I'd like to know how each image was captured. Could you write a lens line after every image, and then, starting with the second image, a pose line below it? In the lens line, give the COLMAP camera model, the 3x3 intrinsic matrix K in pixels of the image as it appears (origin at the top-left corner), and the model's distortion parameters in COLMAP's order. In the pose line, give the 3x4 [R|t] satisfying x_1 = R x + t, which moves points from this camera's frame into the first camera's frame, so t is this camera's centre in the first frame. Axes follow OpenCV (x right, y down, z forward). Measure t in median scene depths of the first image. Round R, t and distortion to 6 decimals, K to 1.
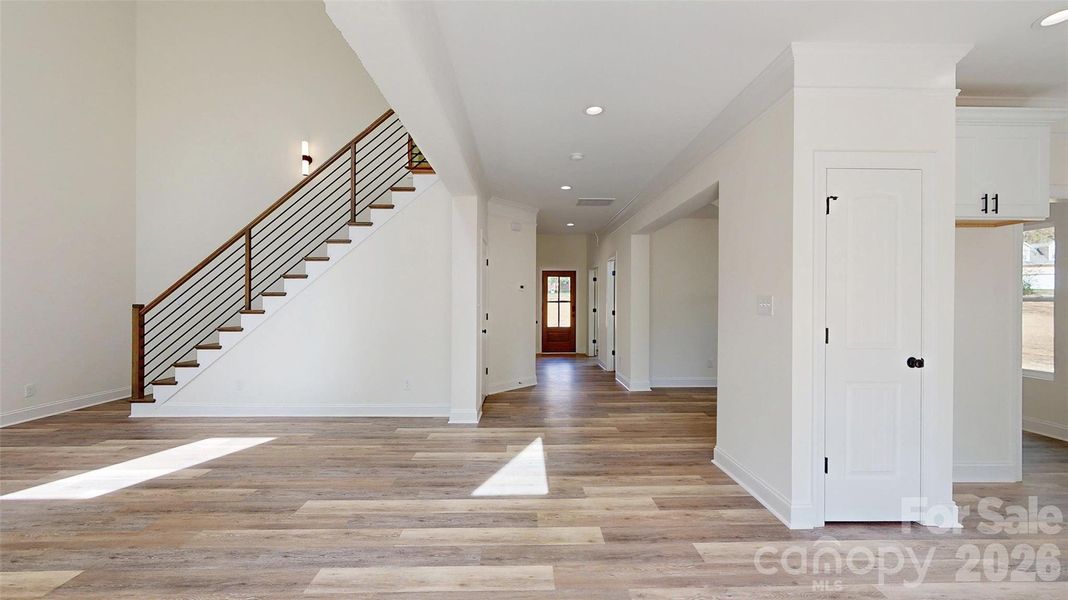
lens RADIAL K [[394.4, 0, 529.3], [0, 394.4, 300.6], [0, 0, 1]] dist [0.001193, -0.000218]
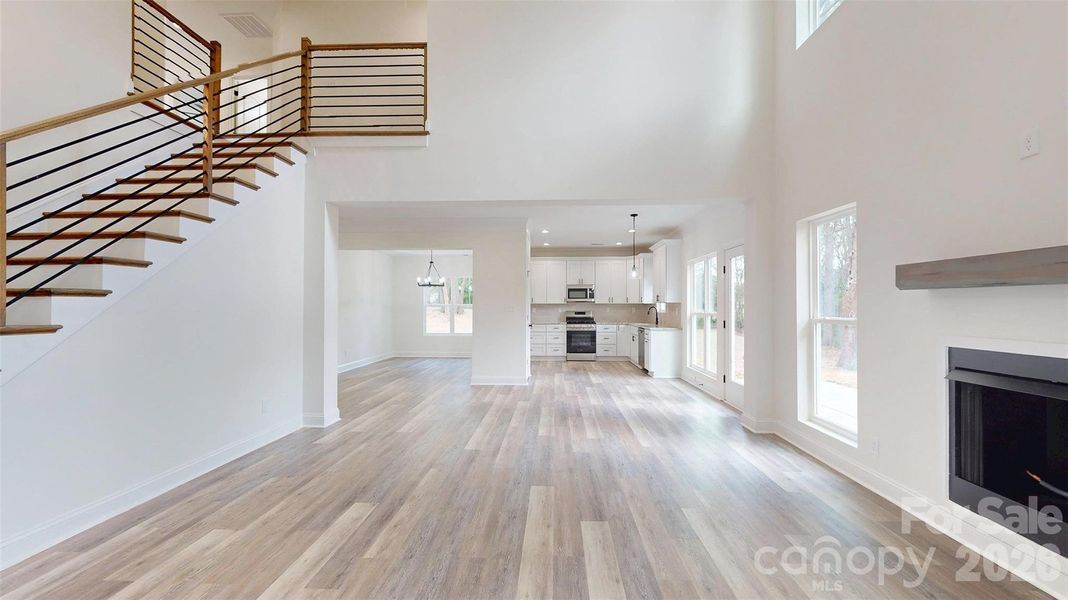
lens RADIAL K [[394.4, 0, 538.0], [0, 394.4, 302.4], [0, 0, 1]] dist [0.001193, -0.000218]
pose [[0.065323, 0.008026, 0.997832, -1.750283], [-0.004495, 0.999960, -0.007748, -0.004376], [-0.997854, -0.003979, 0.065357, 0.584345]]
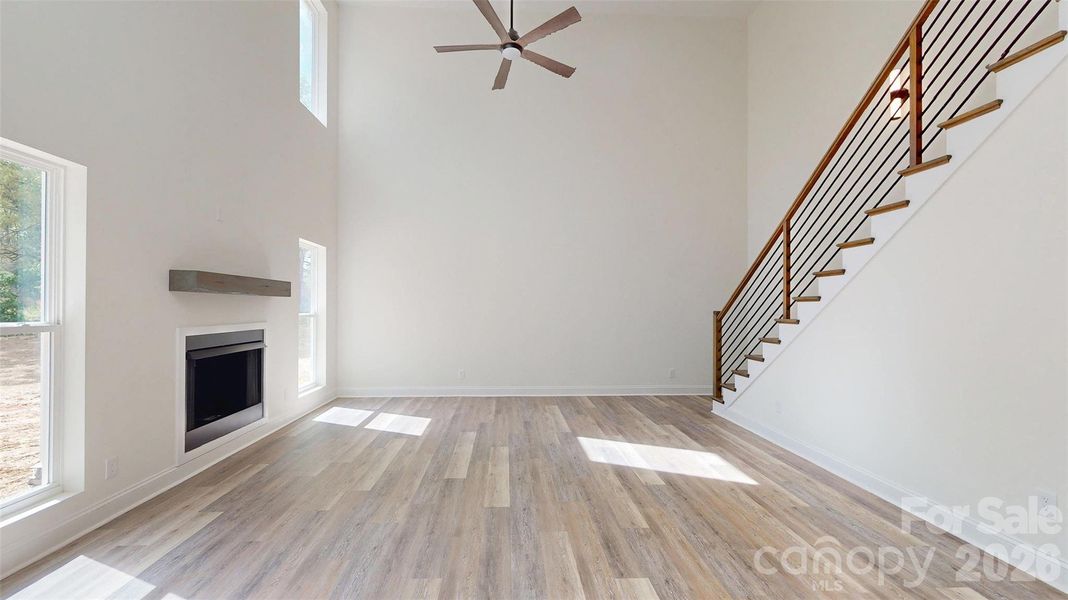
lens RADIAL K [[394.4, 0, 522.3], [0, 394.4, 304.8], [0, 0, 1]] dist [0.001193, -0.000218]
pose [[0.023280, -0.010990, -0.999669, 0.158463], [0.000813, 0.999939, -0.010974, 0.003571], [0.999729, -0.000557, 0.023288, 0.673225]]
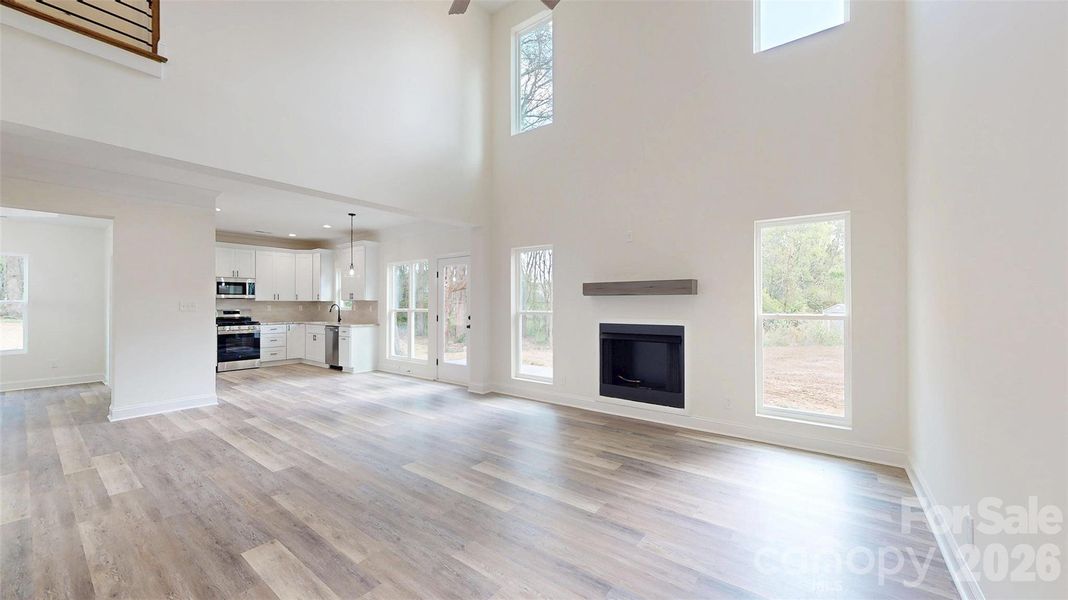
lens RADIAL K [[394.4, 0, 534.5], [0, 394.4, 302.3], [0, 0, 1]] dist [0.001193, -0.000218]
pose [[-0.781055, 0.000116, 0.624462, -1.734085], [-0.003673, 0.999982, -0.004780, -0.004700], [-0.624451, -0.006028, -0.781040, 1.300056]]
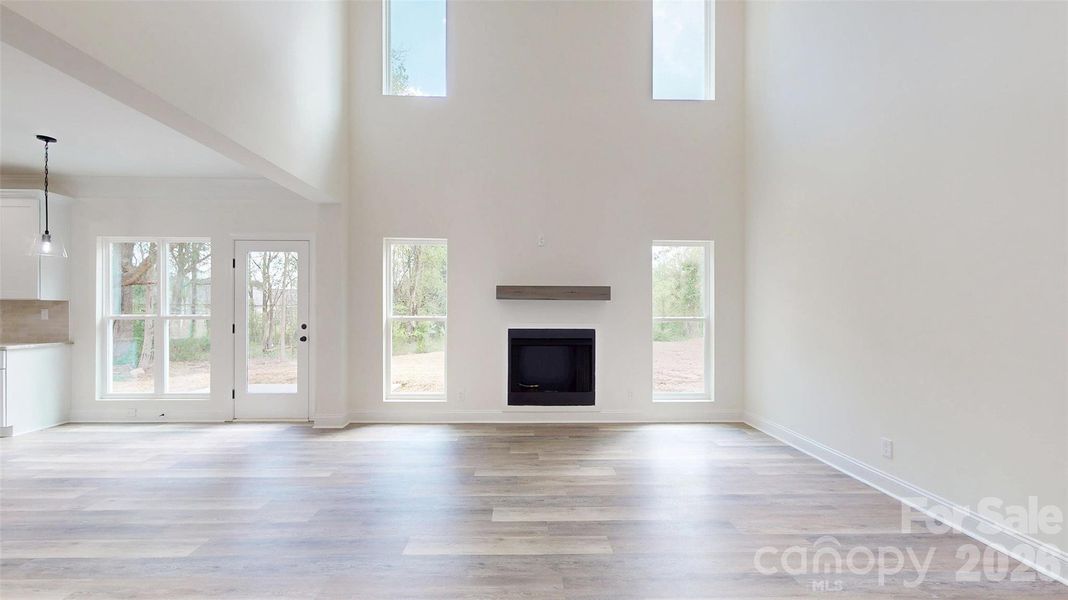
lens RADIAL K [[394.4, 0, 527.0], [0, 394.4, 312.1], [0, 0, 1]] dist [0.001193, -0.000218]
pose [[-0.999975, -0.007029, 0.000562, -0.976063], [-0.007025, 0.999950, 0.007060, -0.004284], [-0.000611, 0.007056, -0.999975, 1.396459]]
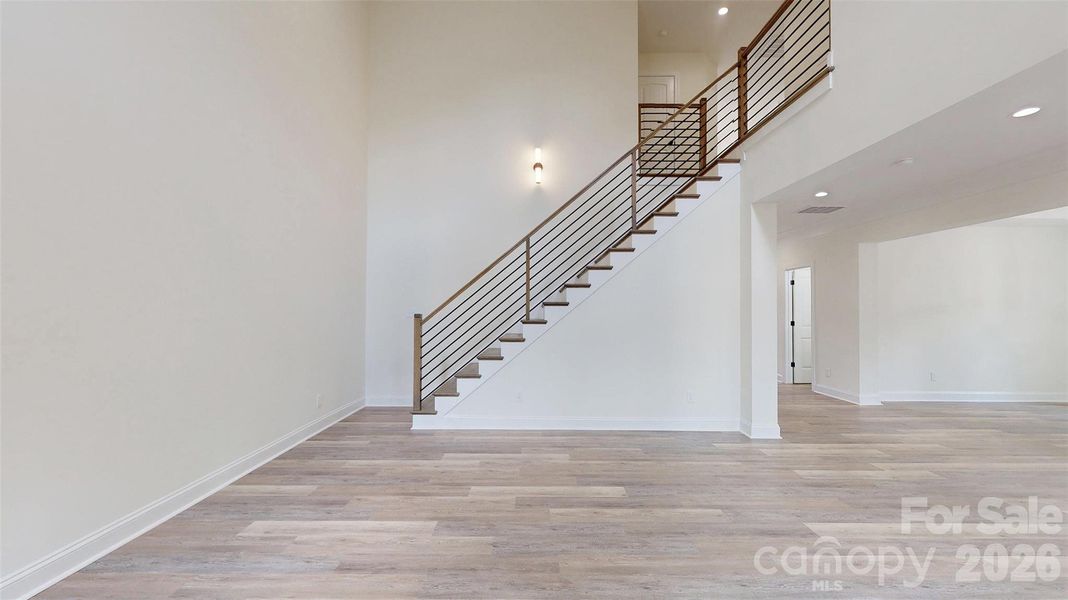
lens RADIAL K [[394.4, 0, 533.0], [0, 394.4, 304.8], [0, 0, 1]] dist [0.001193, -0.000218]
pose [[0.999801, 0.001802, -0.019884, -1.072267], [-0.002047, 0.999922, -0.012344, -0.003243], [0.019861, 0.012382, 0.999726, 0.030927]]
